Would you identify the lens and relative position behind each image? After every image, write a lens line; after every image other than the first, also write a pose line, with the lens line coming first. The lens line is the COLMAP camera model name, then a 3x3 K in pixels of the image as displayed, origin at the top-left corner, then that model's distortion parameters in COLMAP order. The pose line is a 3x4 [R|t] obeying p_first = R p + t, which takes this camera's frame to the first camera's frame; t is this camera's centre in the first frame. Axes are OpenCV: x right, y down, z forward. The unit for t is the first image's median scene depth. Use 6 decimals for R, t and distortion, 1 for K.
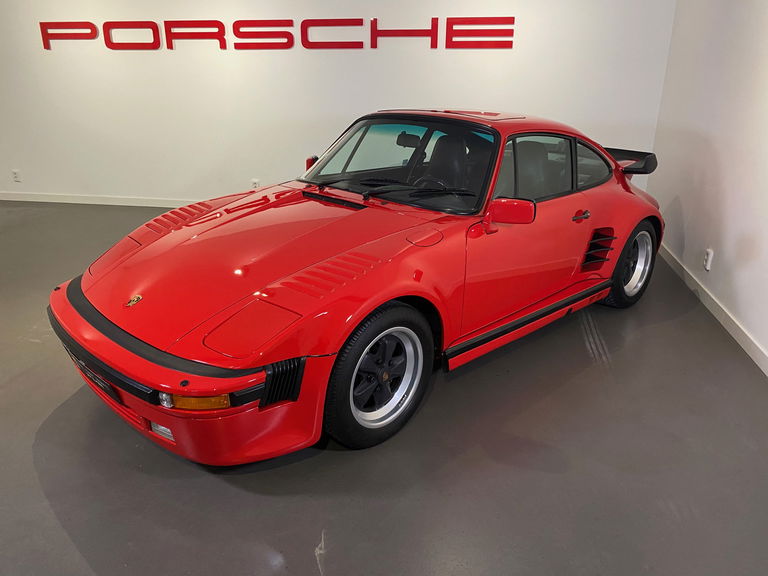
lens RADIAL K [[585.6, 0, 379.3], [0, 585.6, 283.2], [0, 0, 1]] dist [0.041080, -0.038395]
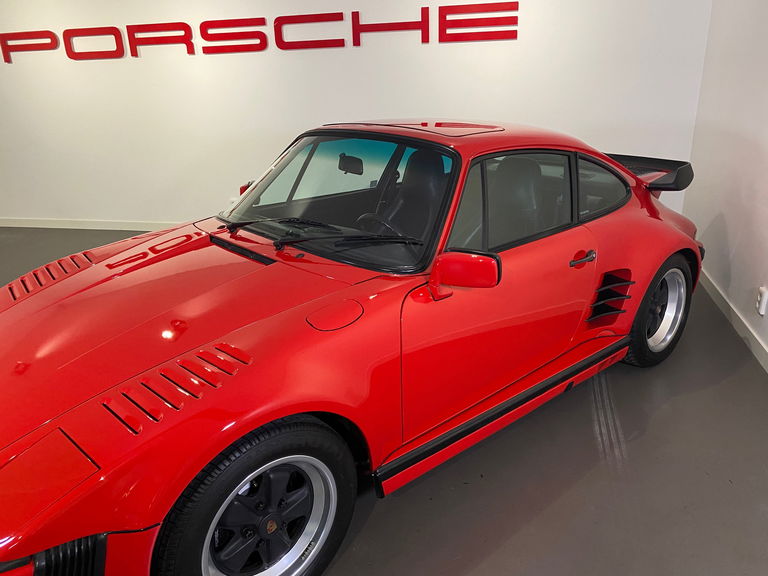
lens RADIAL K [[585.6, 0, 376.7], [0, 585.6, 285.7], [0, 0, 1]] dist [0.041080, -0.038395]
pose [[0.997505, -0.015065, -0.068971, 0.117496], [0.015415, 0.999871, 0.004539, -0.077391], [0.068893, -0.005591, 0.997608, 0.210511]]
